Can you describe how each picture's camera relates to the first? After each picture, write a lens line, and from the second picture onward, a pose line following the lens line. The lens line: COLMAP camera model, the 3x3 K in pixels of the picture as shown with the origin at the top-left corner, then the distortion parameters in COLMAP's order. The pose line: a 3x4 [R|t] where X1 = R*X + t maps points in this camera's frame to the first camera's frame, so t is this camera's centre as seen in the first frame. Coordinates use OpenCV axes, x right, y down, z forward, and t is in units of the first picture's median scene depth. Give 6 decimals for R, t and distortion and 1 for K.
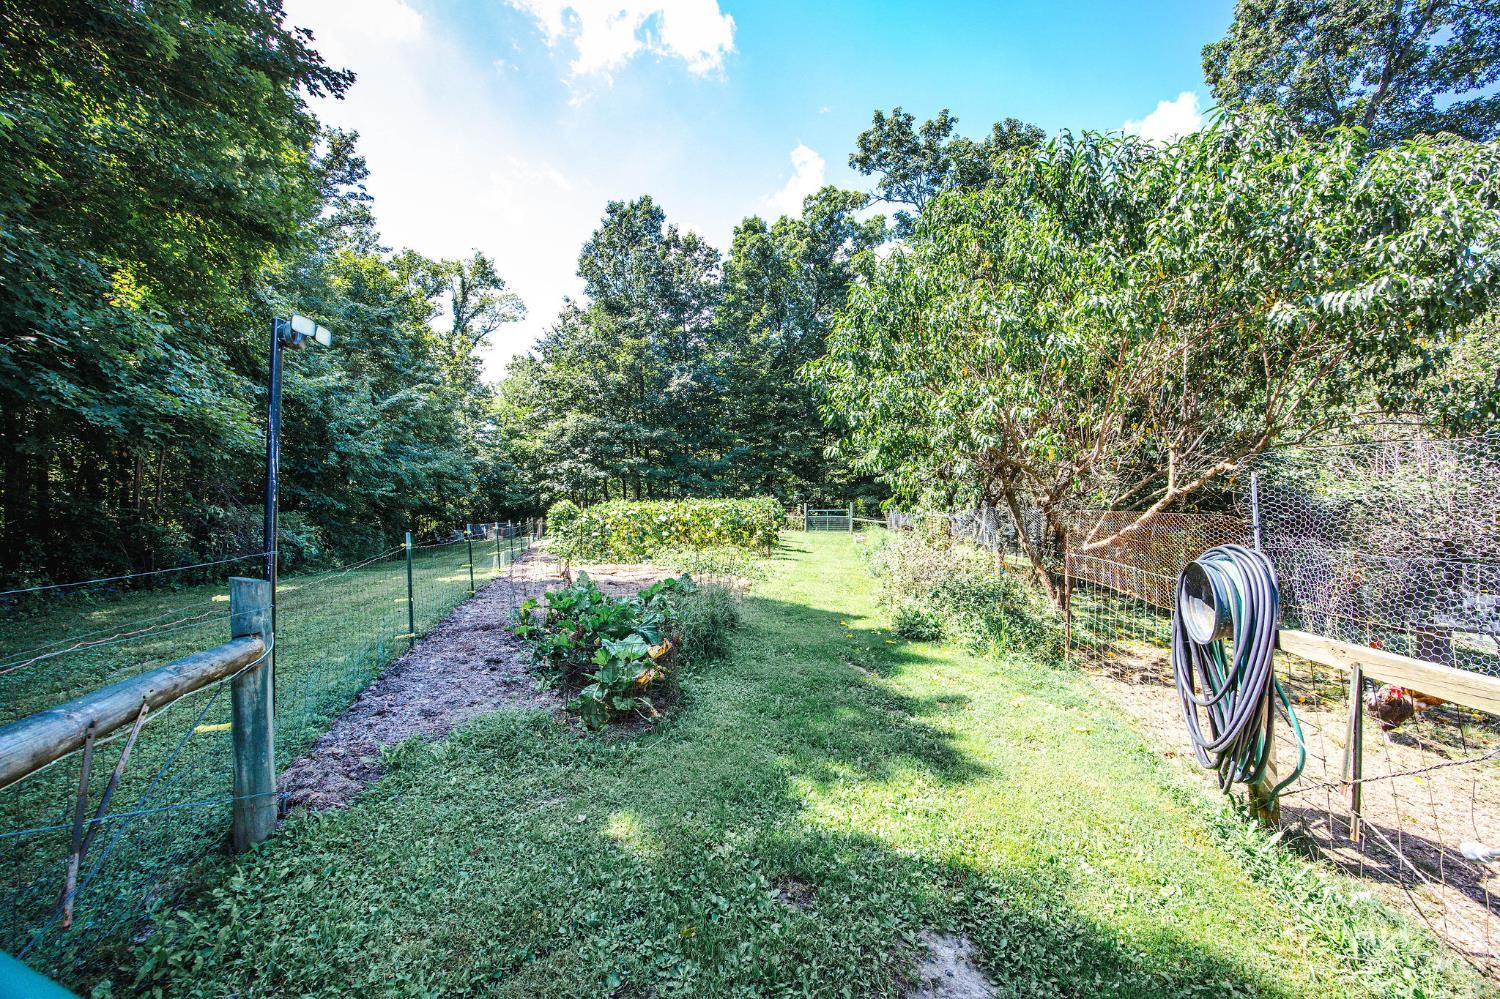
lens RADIAL K [[581.6, 0, 750.0], [0, 581.6, 499.5], [0, 0, 1]] dist [0.001404, 0.000193]
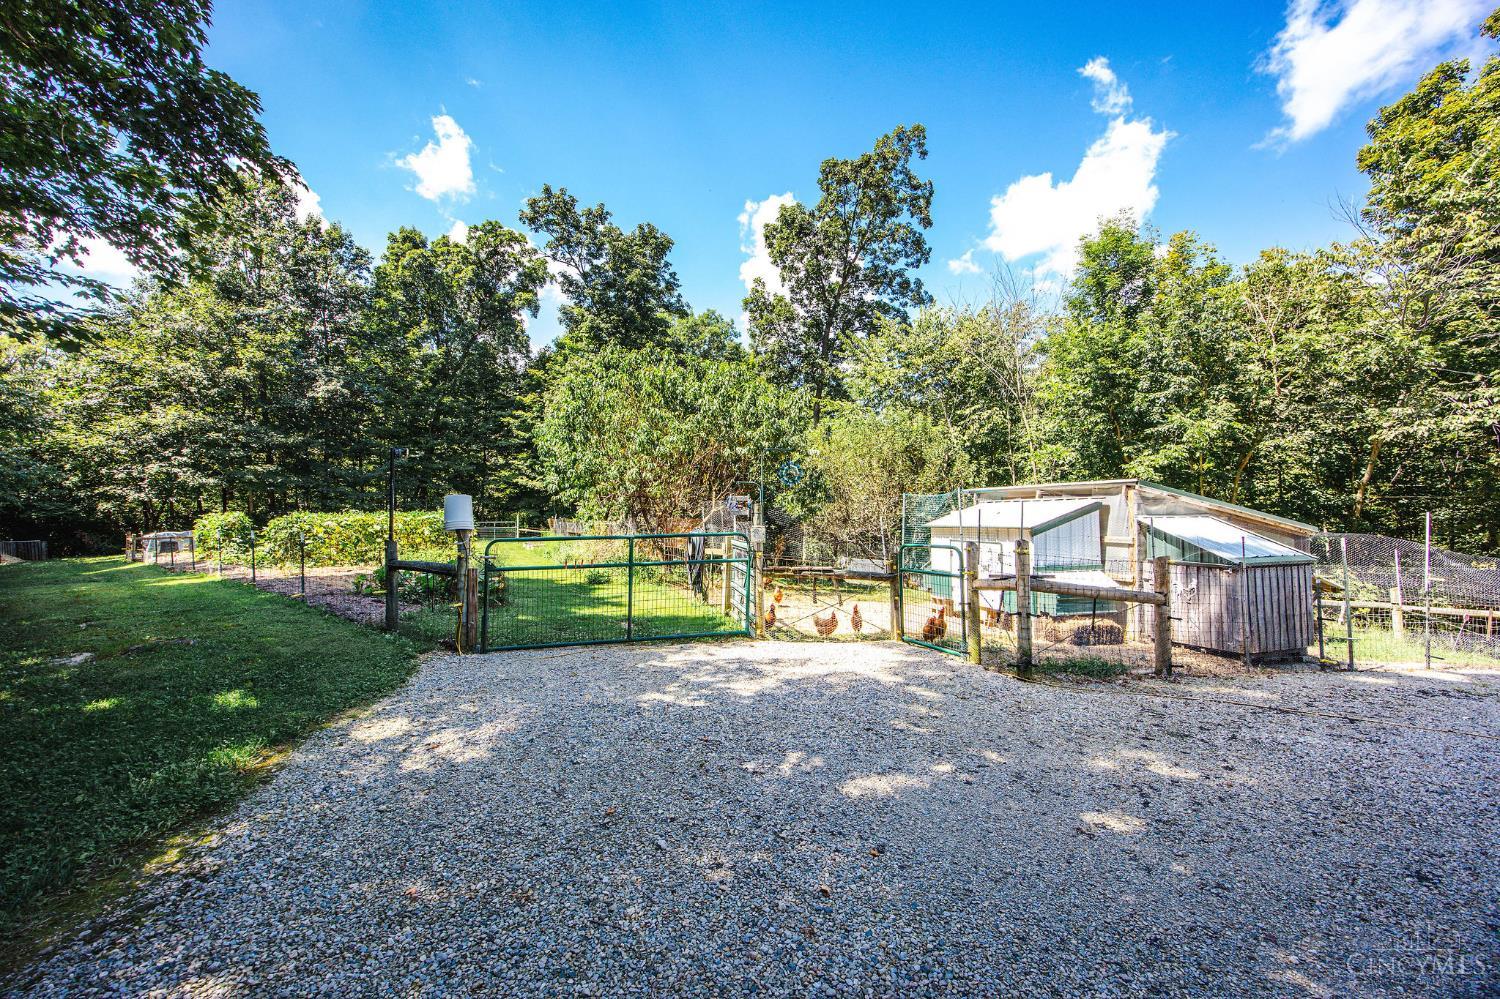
lens RADIAL K [[581.6, 0, 750.0], [0, 581.6, 499.5], [0, 0, 1]] dist [0.001404, 0.000193]
pose [[0.830082, 0.017563, 0.557364, -0.069853], [-0.005682, 0.999718, -0.023040, -0.000876], [-0.557612, 0.015958, 0.829948, -0.166477]]
